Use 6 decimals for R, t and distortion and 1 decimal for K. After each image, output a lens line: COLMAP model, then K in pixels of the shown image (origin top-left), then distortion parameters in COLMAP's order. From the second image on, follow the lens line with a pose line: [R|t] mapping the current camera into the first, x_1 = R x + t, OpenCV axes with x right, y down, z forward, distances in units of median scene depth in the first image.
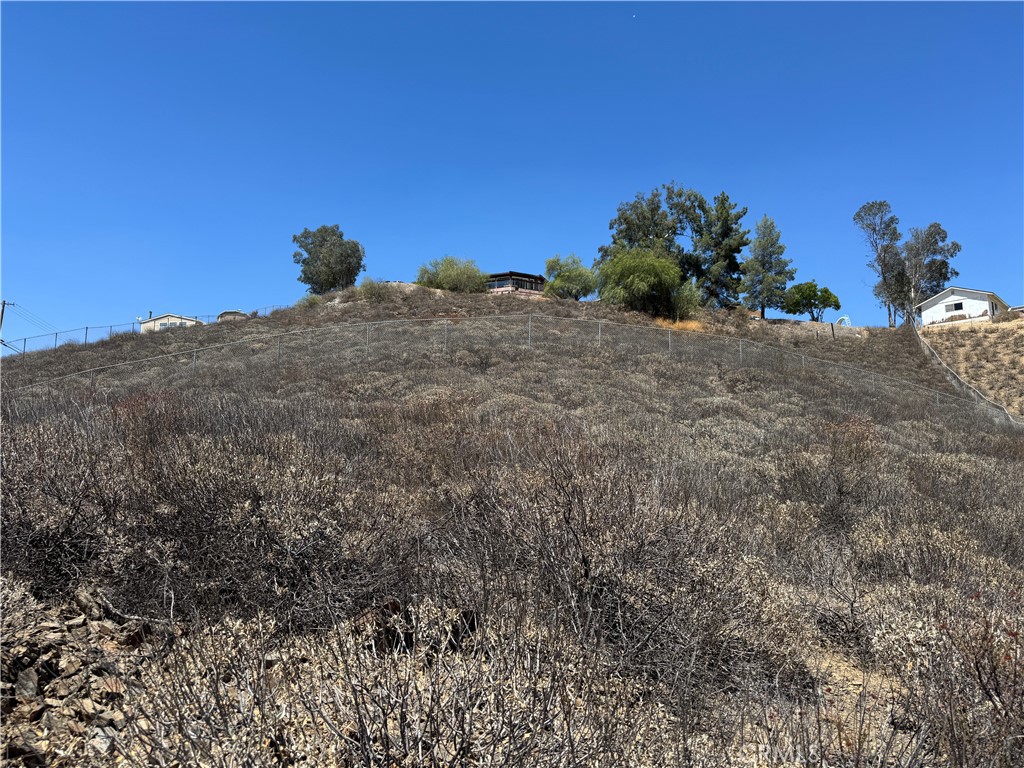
lens RADIAL K [[718.4, 0, 512.0], [0, 718.4, 384.0], [0, 0, 1]] dist [-0.006973, -0.006198]
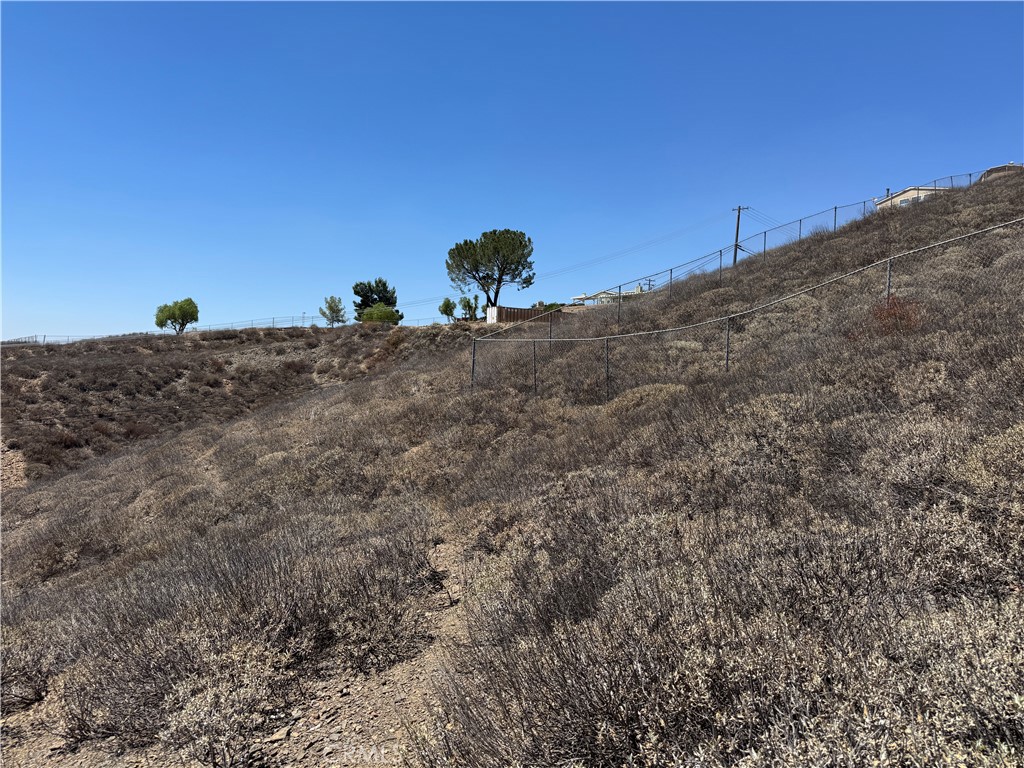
lens RADIAL K [[718.4, 0, 512.0], [0, 718.4, 384.0], [0, 0, 1]] dist [-0.006973, -0.006198]
pose [[0.594817, 0.025020, -0.803472, -0.185369], [0.097218, 0.989940, 0.102799, -0.005590], [0.797961, -0.139259, 0.586401, 0.259269]]
